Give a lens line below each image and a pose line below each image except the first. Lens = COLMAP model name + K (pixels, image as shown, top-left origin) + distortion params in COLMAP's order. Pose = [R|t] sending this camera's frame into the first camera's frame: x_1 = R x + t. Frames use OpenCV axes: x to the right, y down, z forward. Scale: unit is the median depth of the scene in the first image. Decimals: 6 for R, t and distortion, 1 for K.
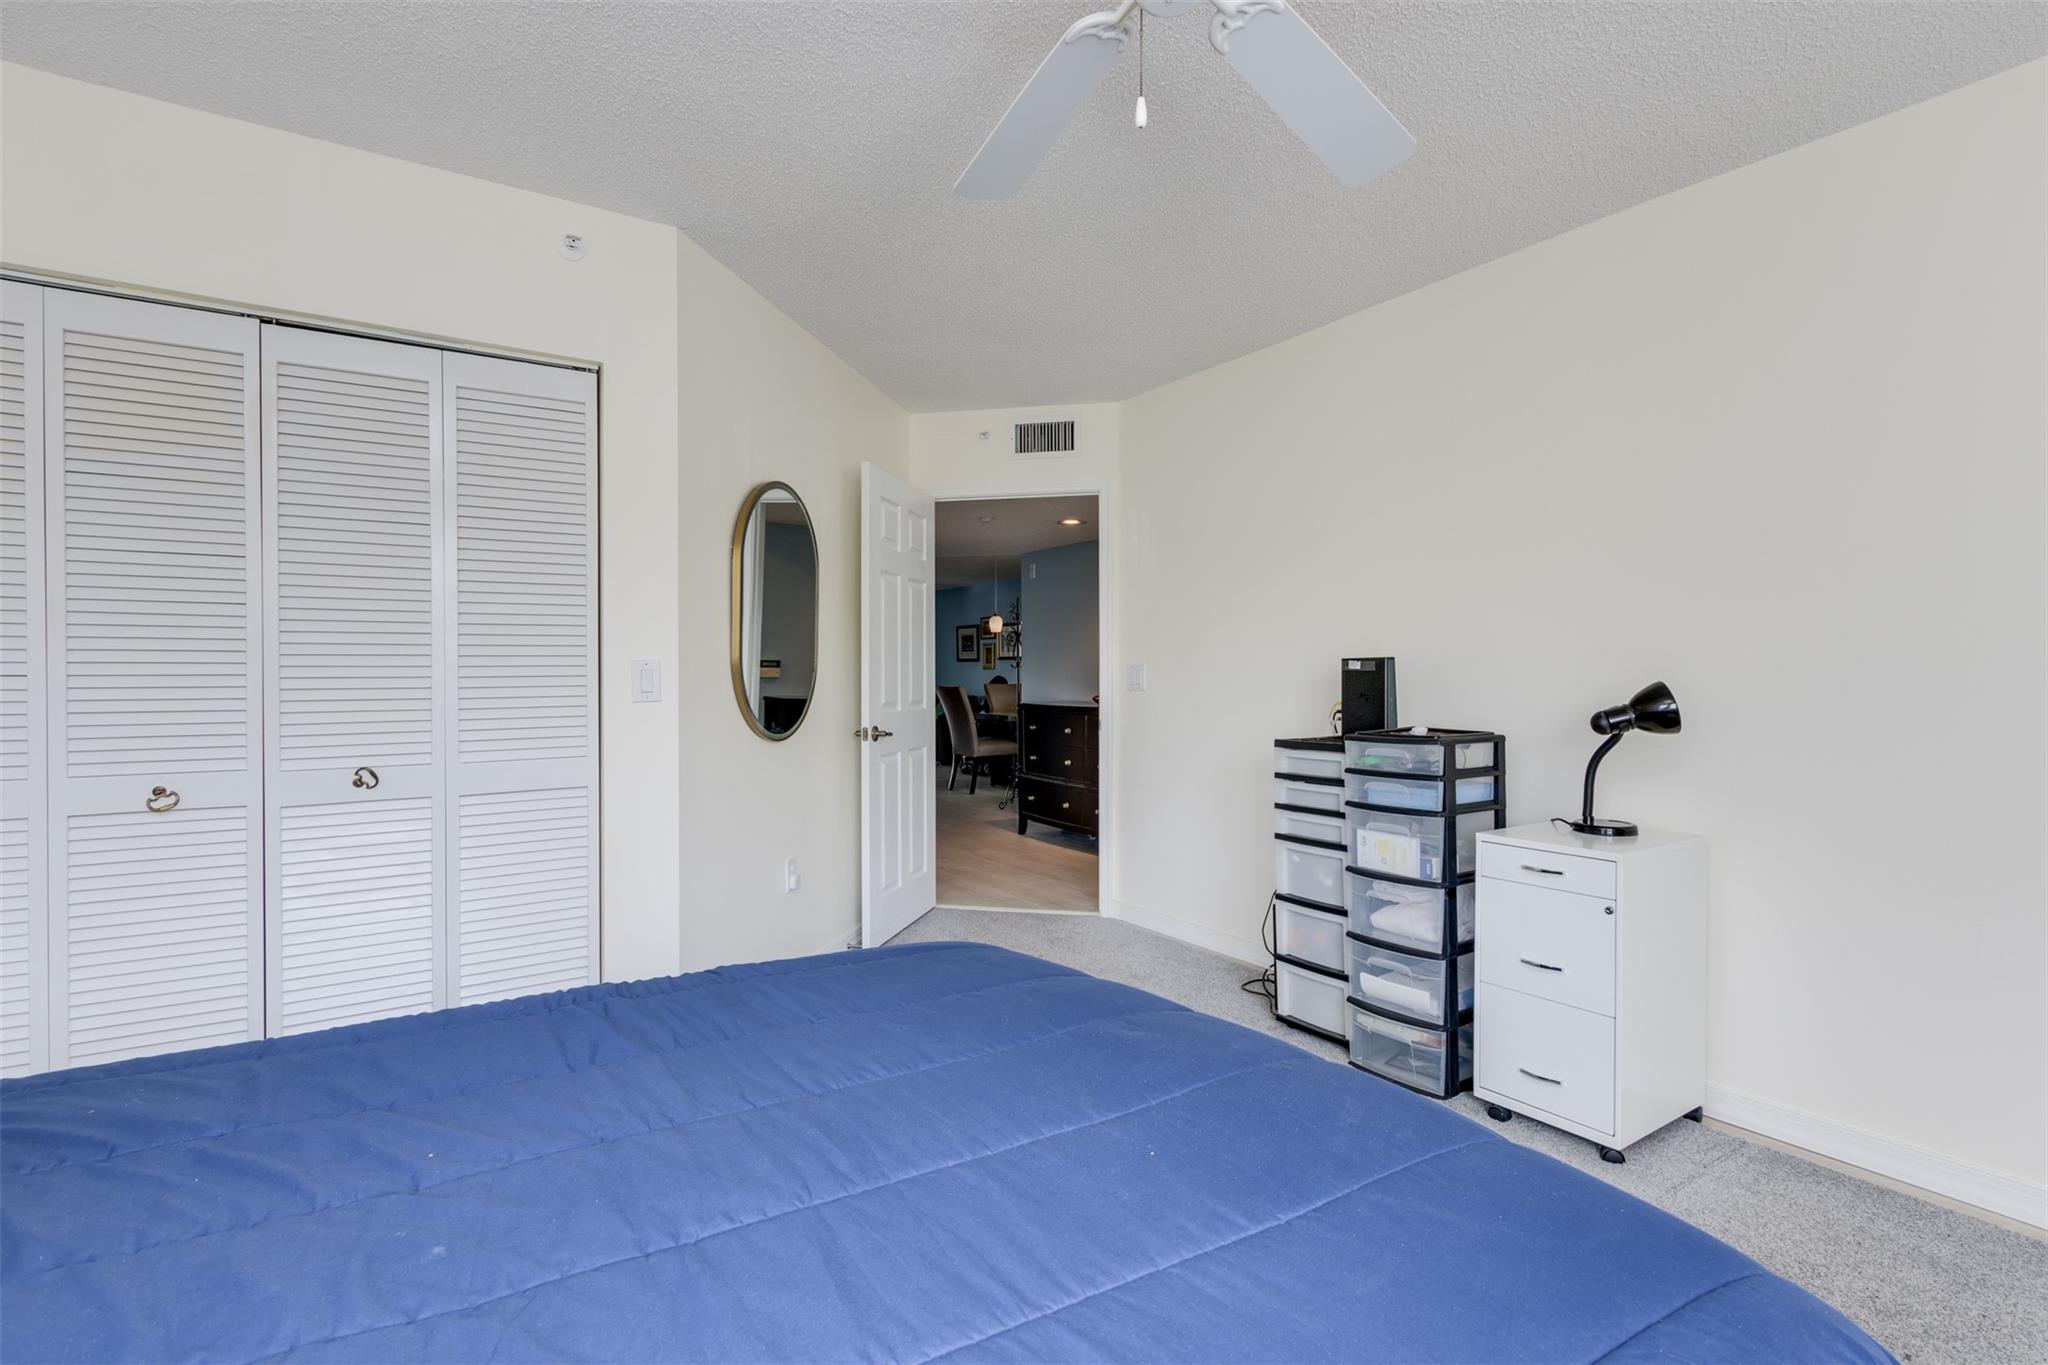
lens RADIAL K [[940.6, 0, 1033.2], [0, 940.6, 685.0], [0, 0, 1]] dist [0.001658, -0.002570]
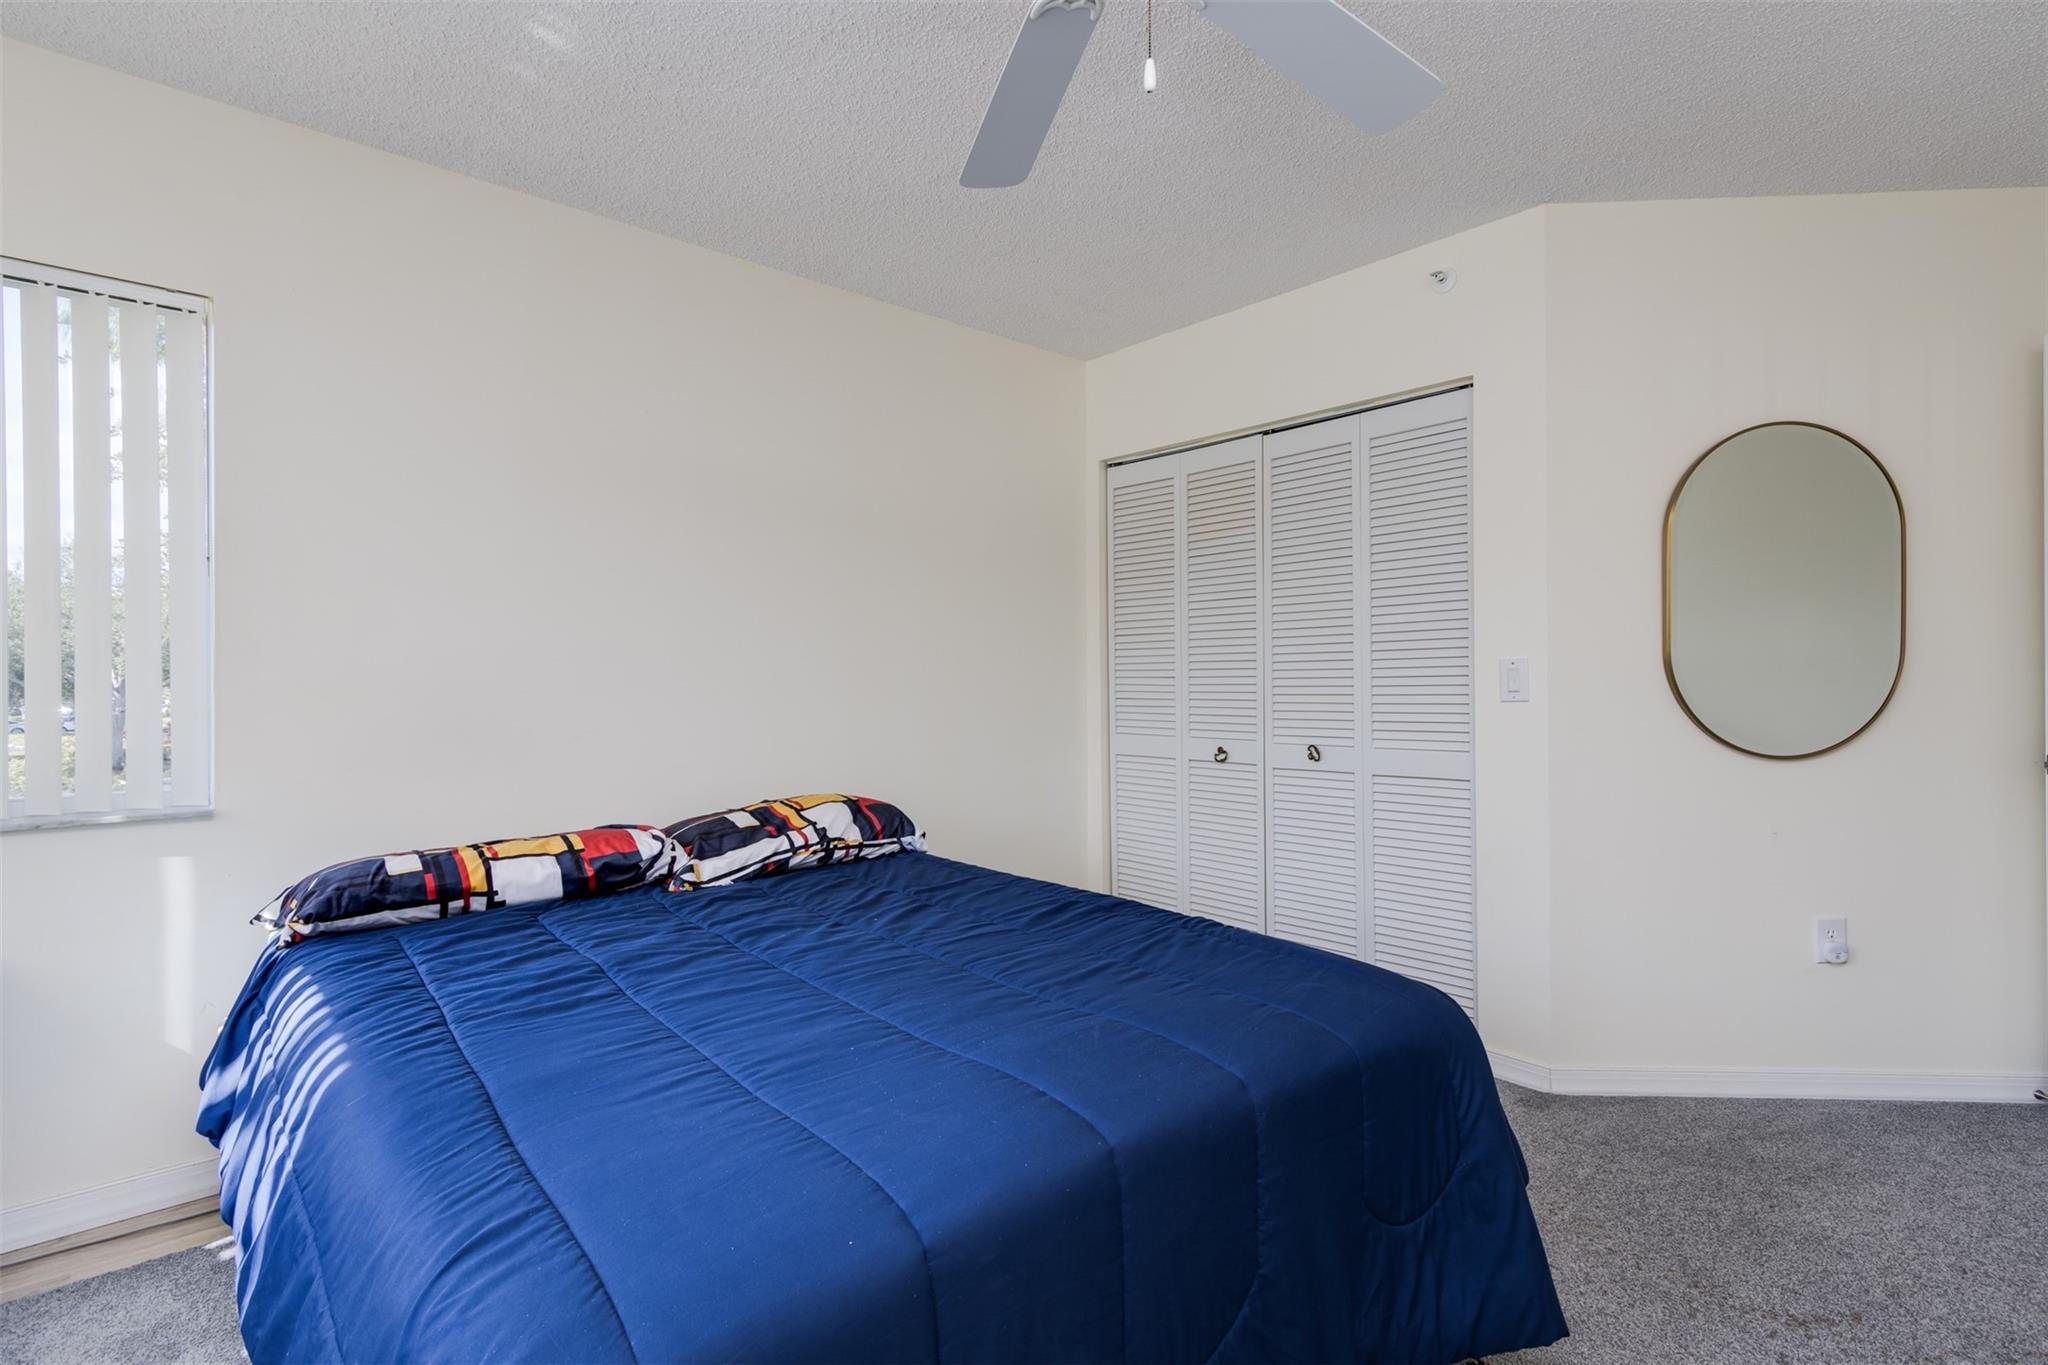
lens RADIAL K [[940.6, 0, 1037.7], [0, 940.6, 679.9], [0, 0, 1]] dist [0.001658, -0.002570]
pose [[0.190503, 0.002995, -0.981682, 0.540812], [-0.002021, 0.999994, 0.002659, -0.007985], [0.981685, 0.001477, 0.190508, 0.371494]]
